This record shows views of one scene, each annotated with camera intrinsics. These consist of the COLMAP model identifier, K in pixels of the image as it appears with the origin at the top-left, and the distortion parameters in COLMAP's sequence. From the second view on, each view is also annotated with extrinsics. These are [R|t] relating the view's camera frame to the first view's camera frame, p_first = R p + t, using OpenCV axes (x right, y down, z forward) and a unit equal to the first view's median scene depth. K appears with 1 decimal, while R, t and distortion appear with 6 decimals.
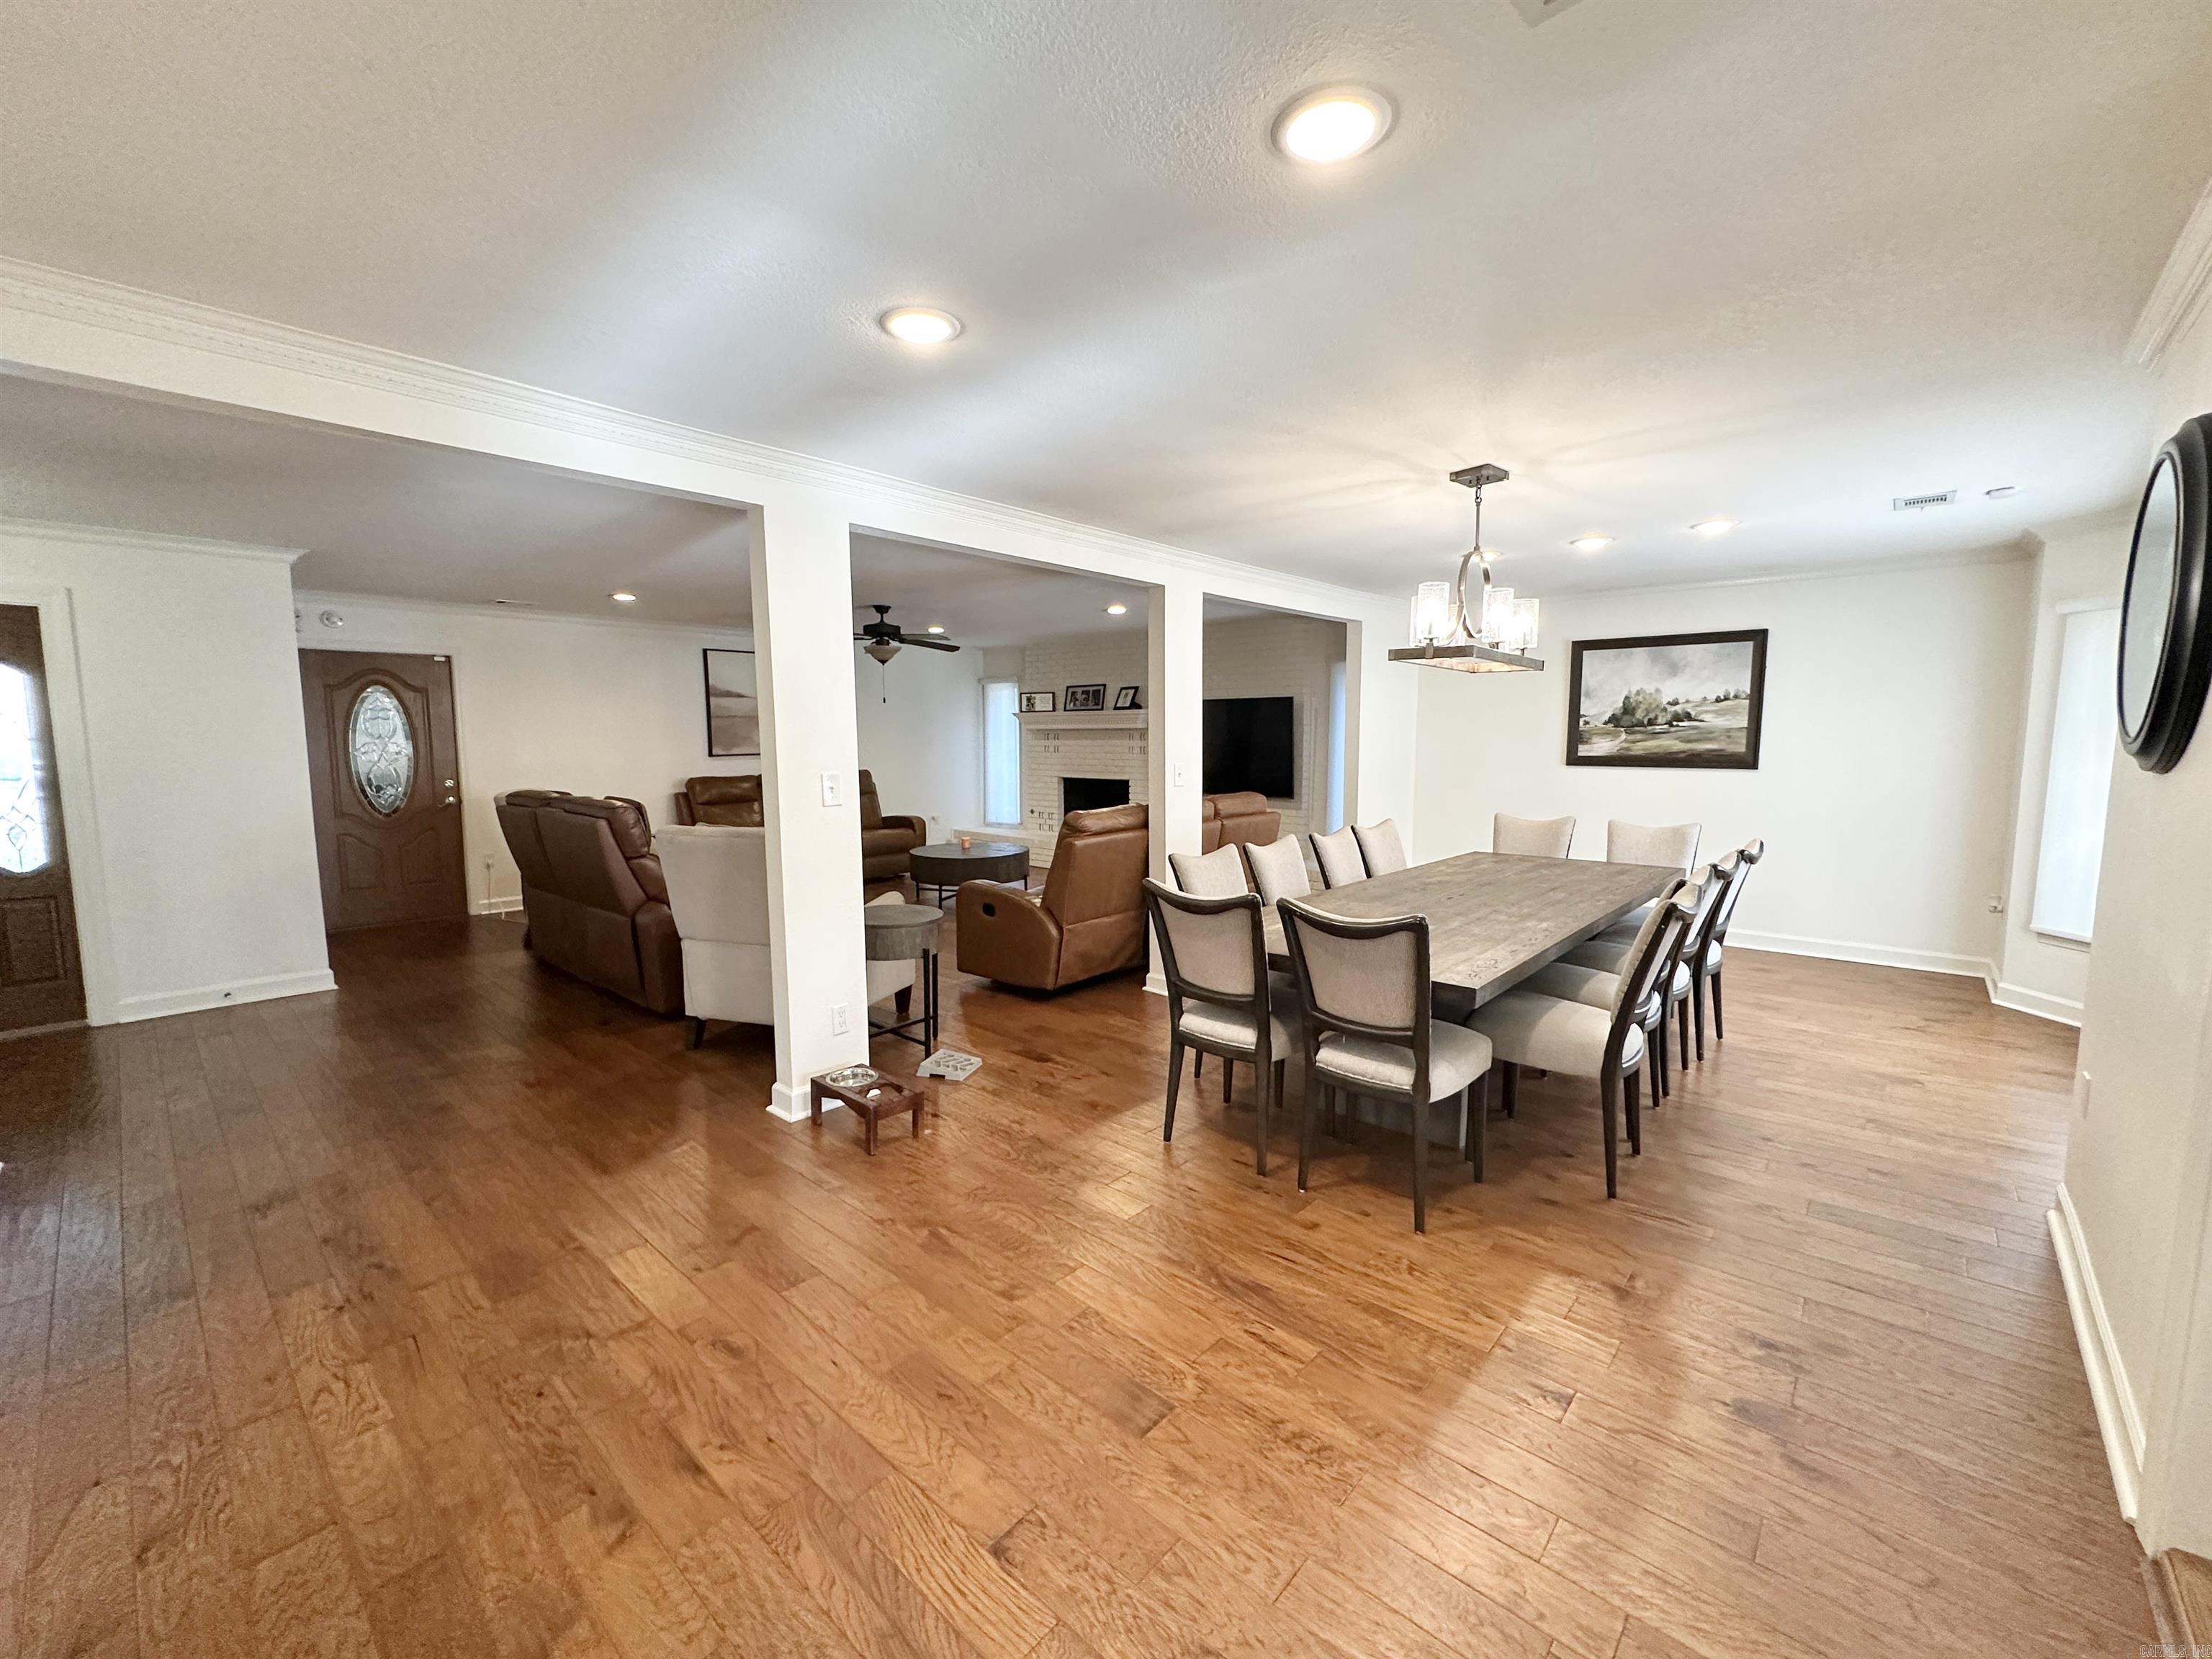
lens RADIAL K [[893.3, 0, 1108.6], [0, 893.3, 829.1], [0, 0, 1]] dist [-0.002785, 0.000682]
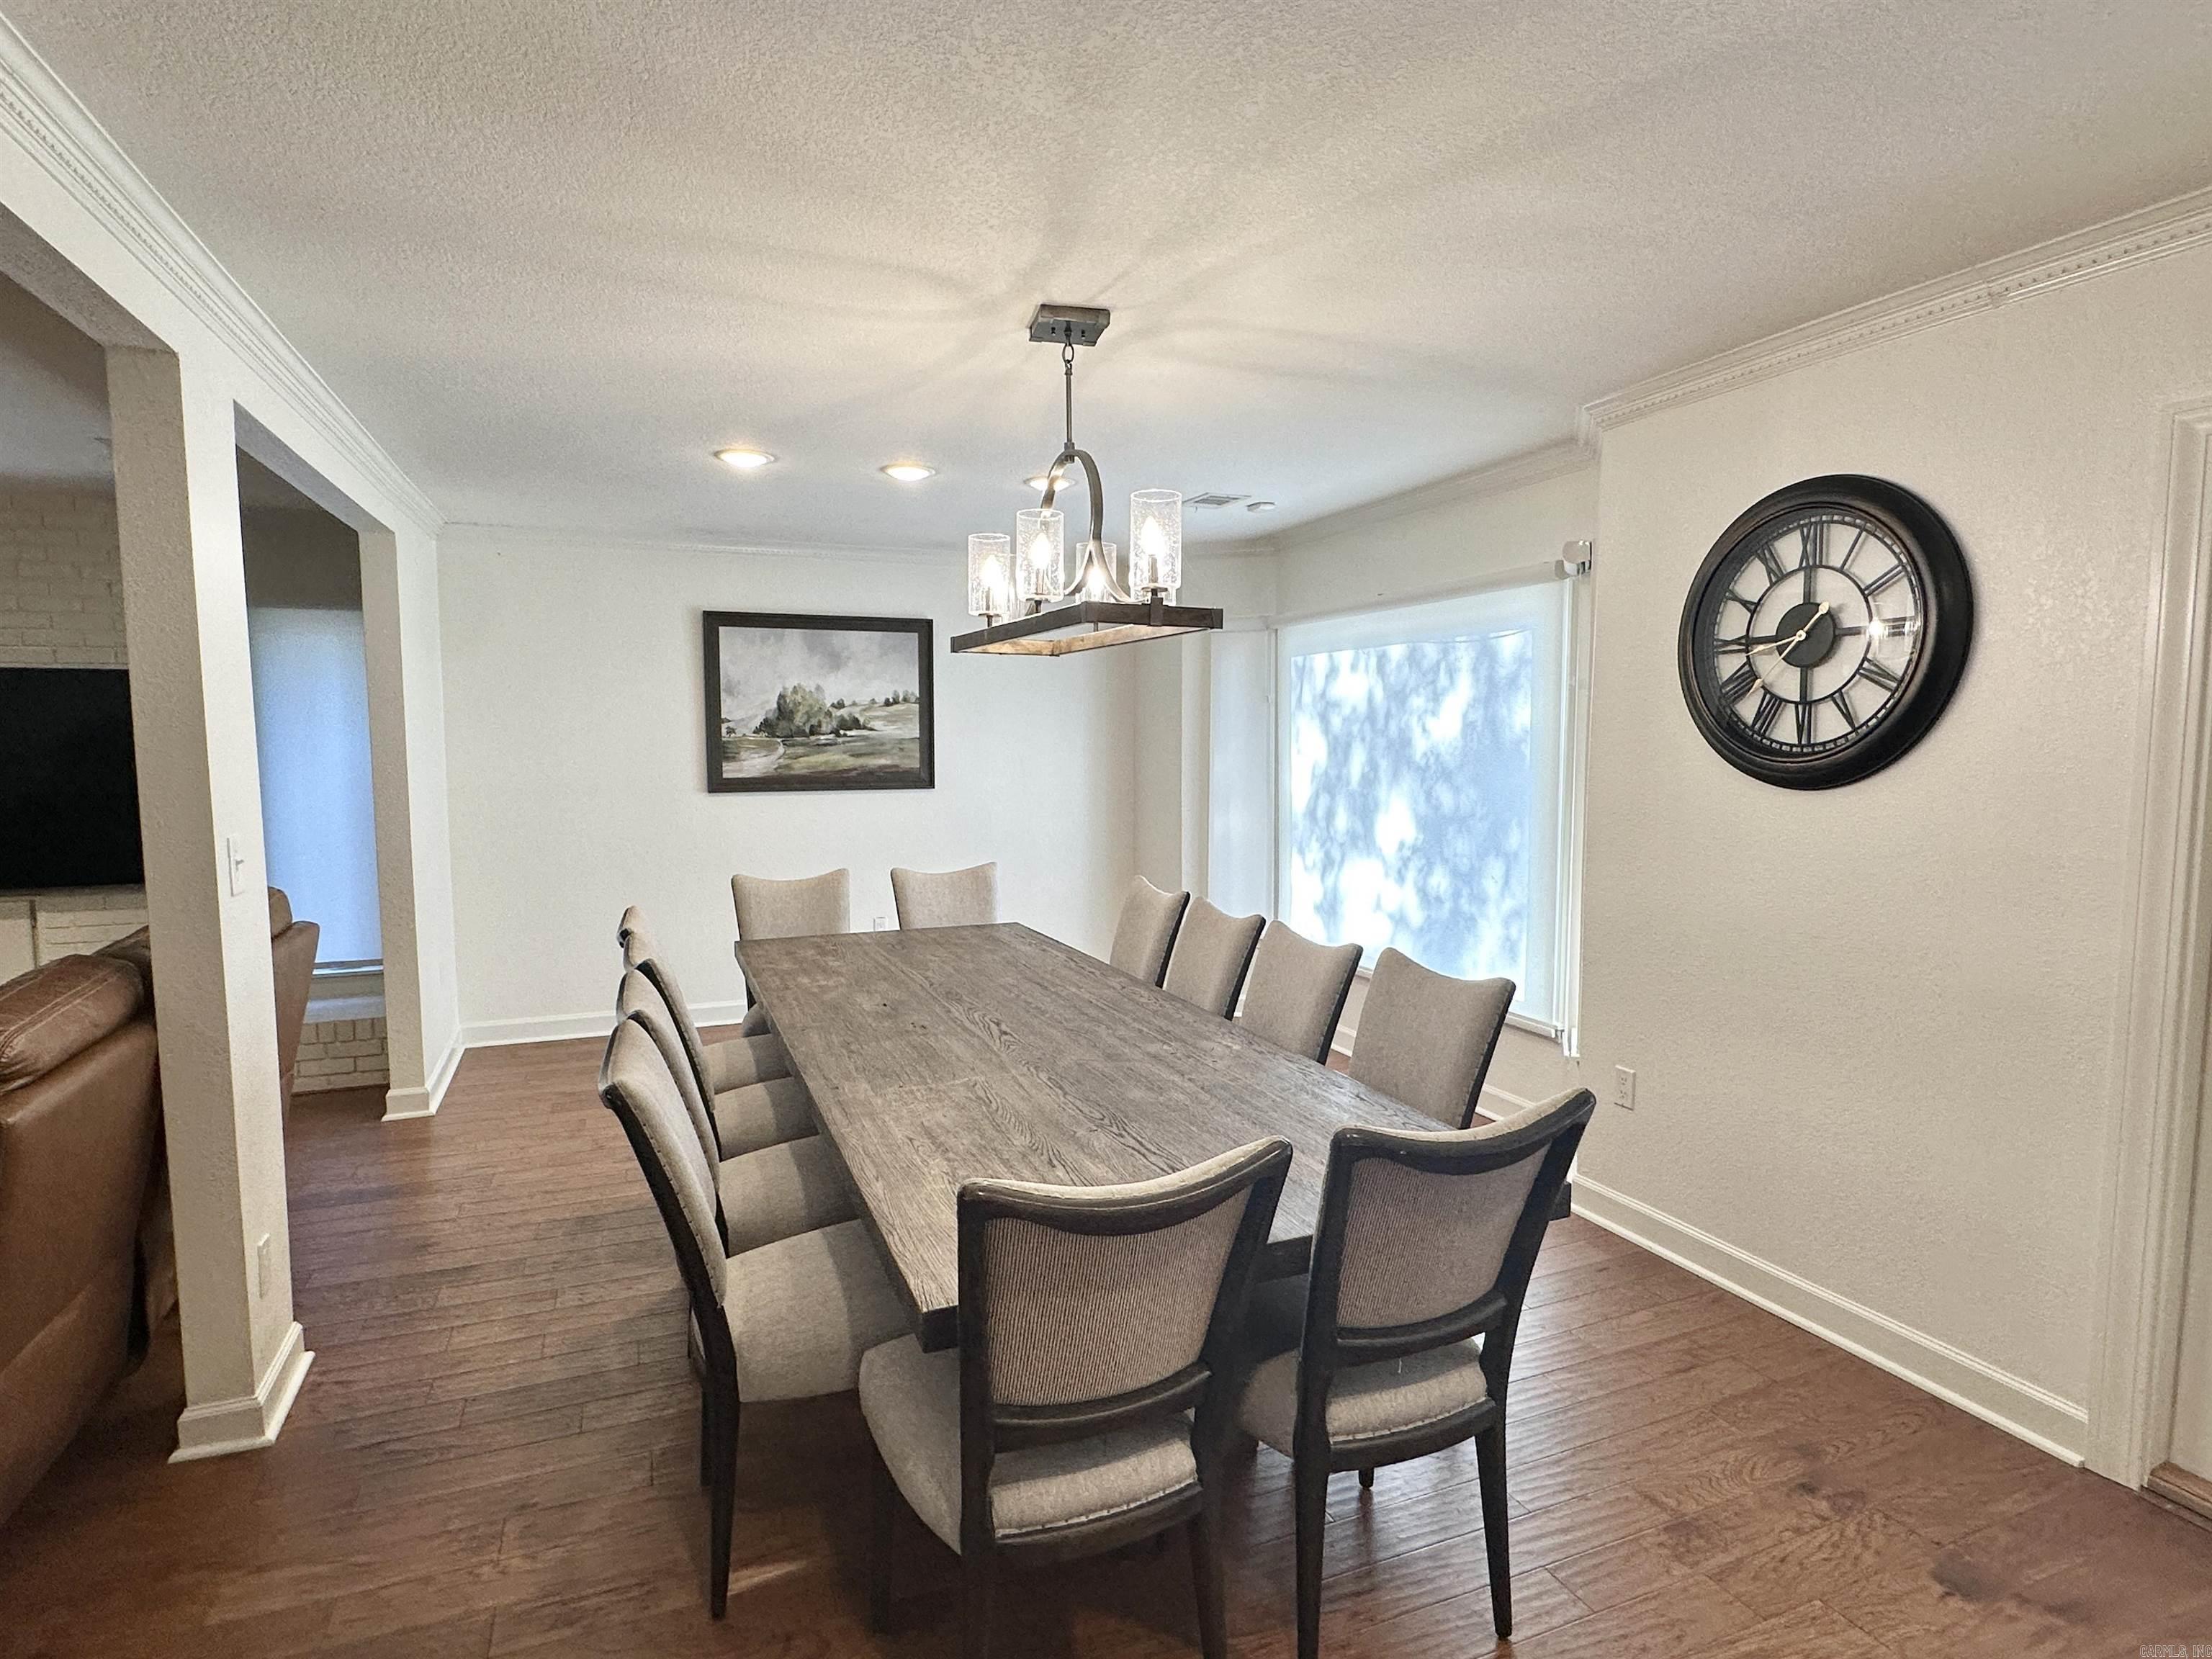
lens RADIAL K [[1166.0, 0, 1098.3], [0, 1166.0, 830.1], [0, 0, 1]] dist [0.003460, 0.000192]
pose [[0.435600, -0.071785, 0.897273, -0.170622], [0.096803, 0.994770, 0.032589, -0.047013], [-0.894920, 0.072663, 0.440271, 0.374668]]
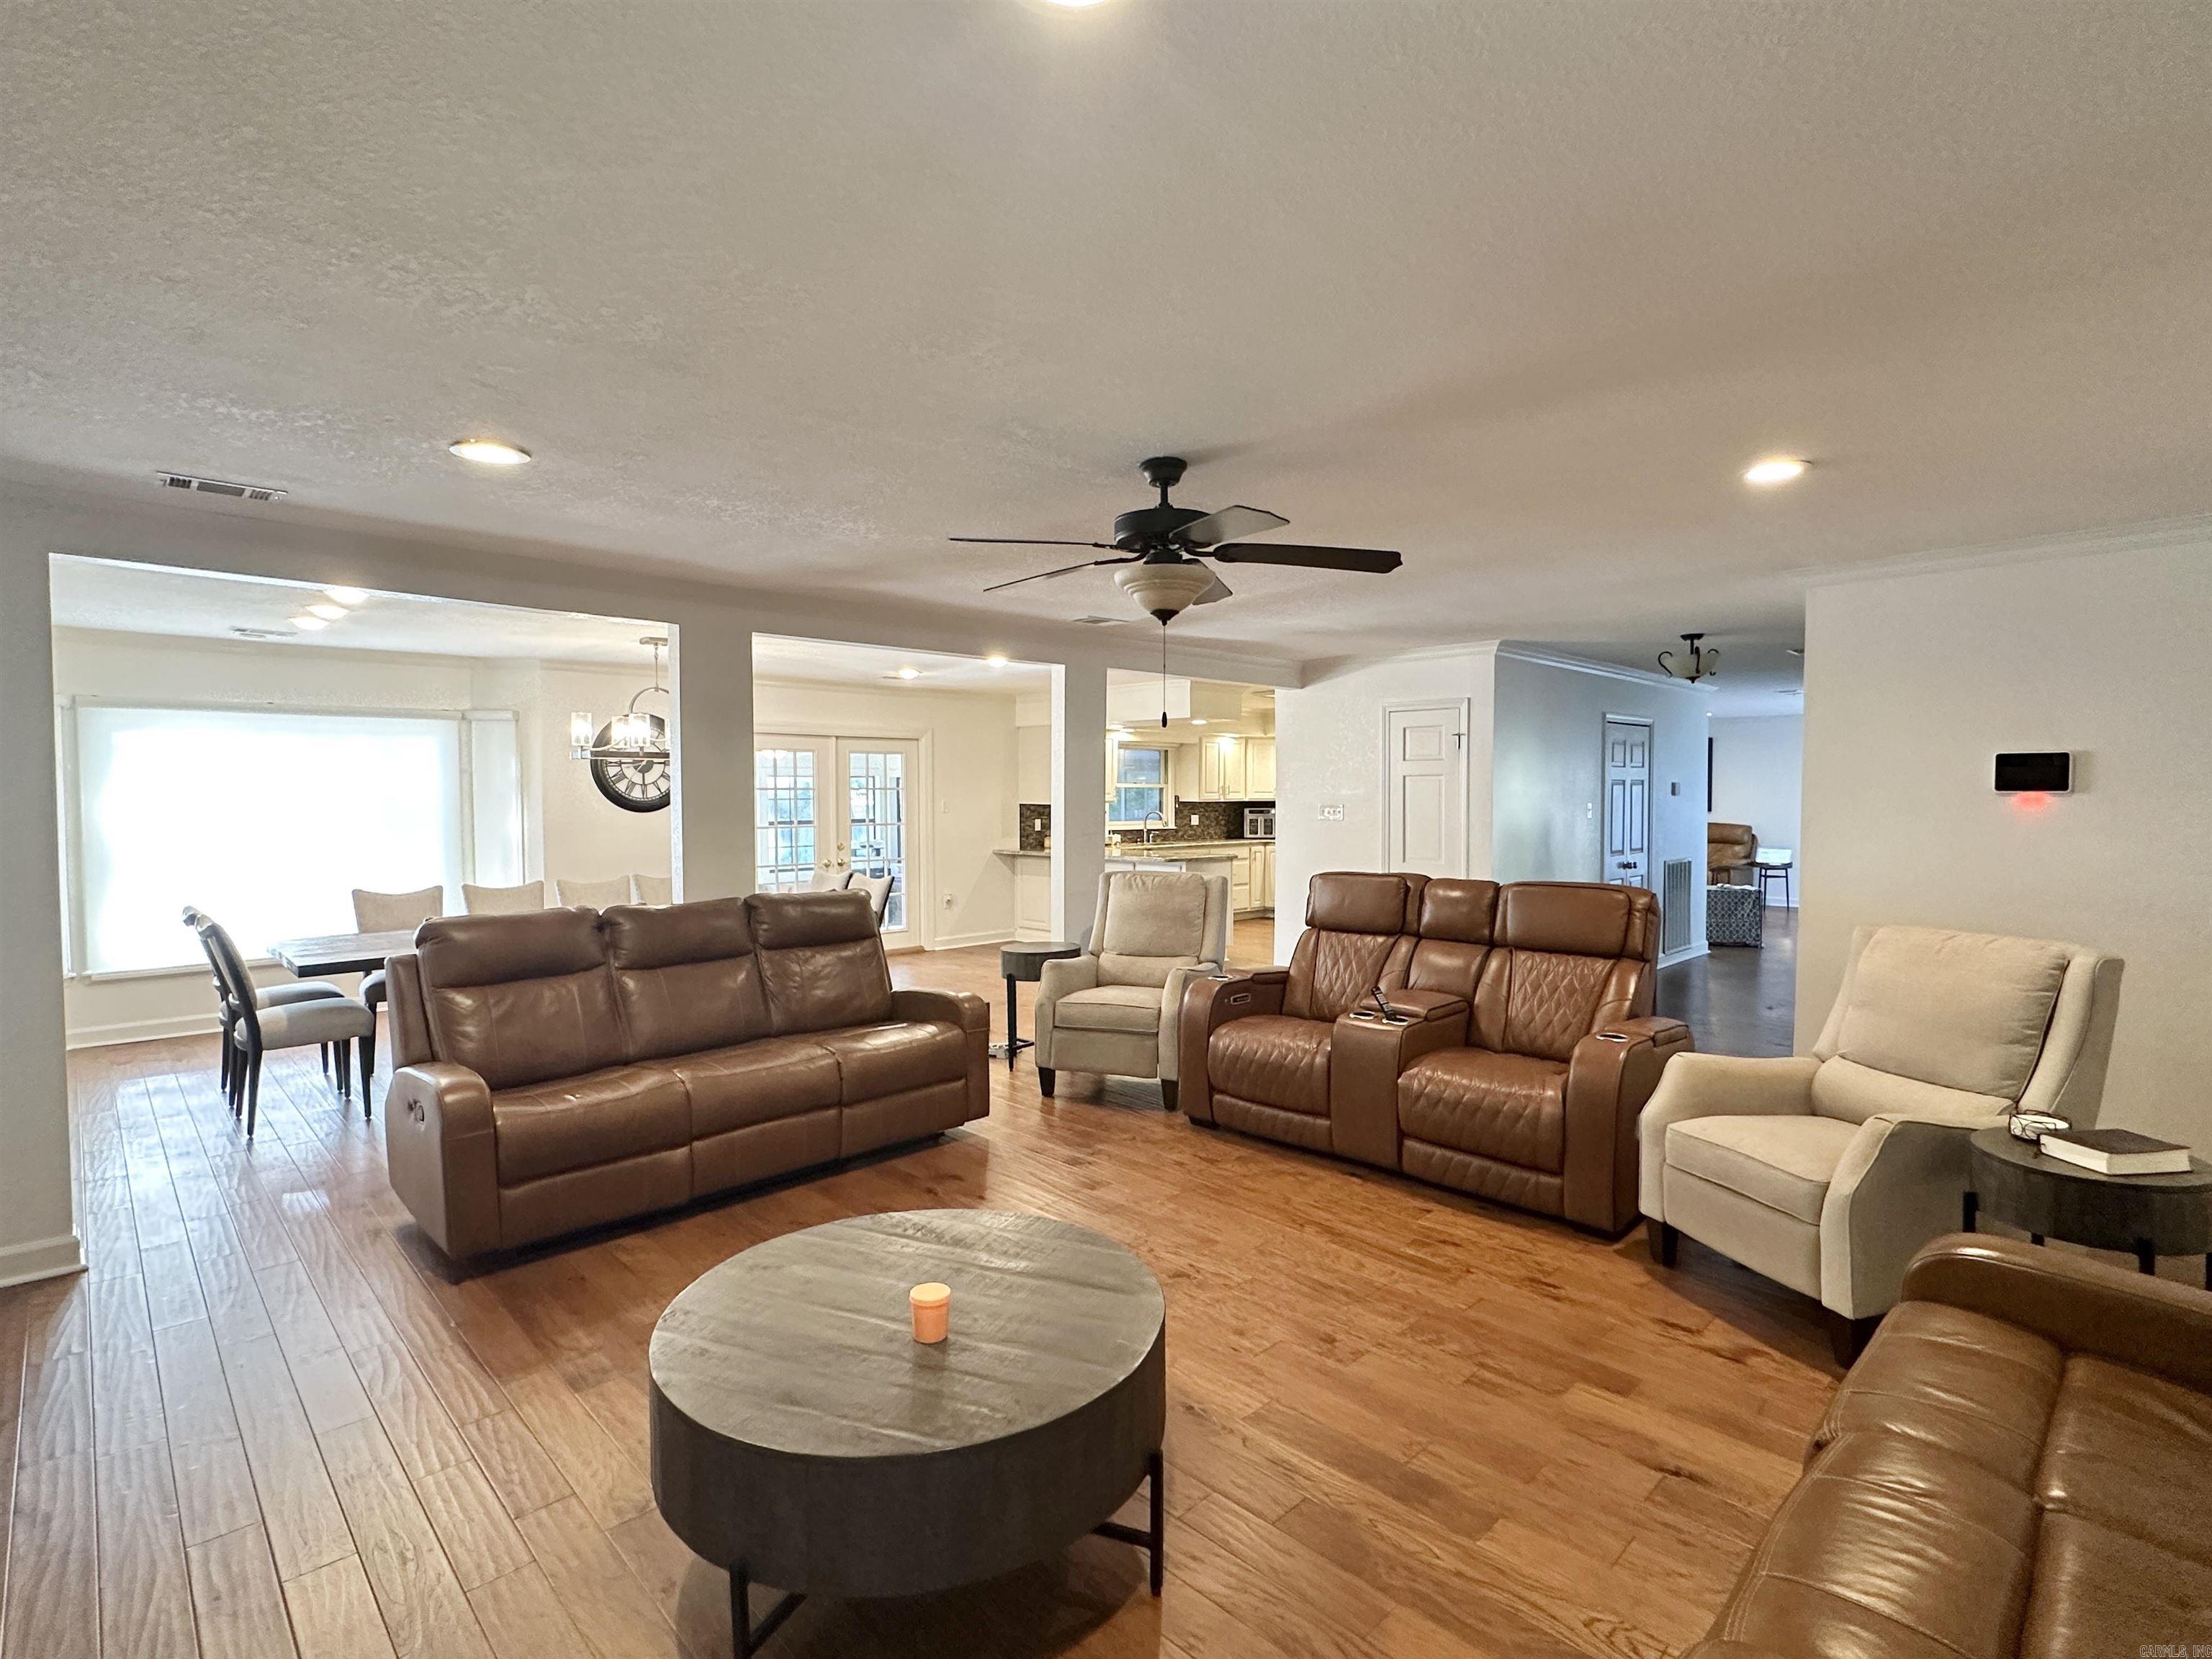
lens RADIAL K [[1063.4, 0, 1114.7], [0, 1063.4, 836.1], [0, 0, 1]] dist [-0.014202, 0.000770]
pose [[-0.998637, 0.001547, 0.052171, -0.276241], [0.009237, 0.989020, 0.147492, -0.181885], [-0.051370, 0.147773, -0.987686, 1.613683]]
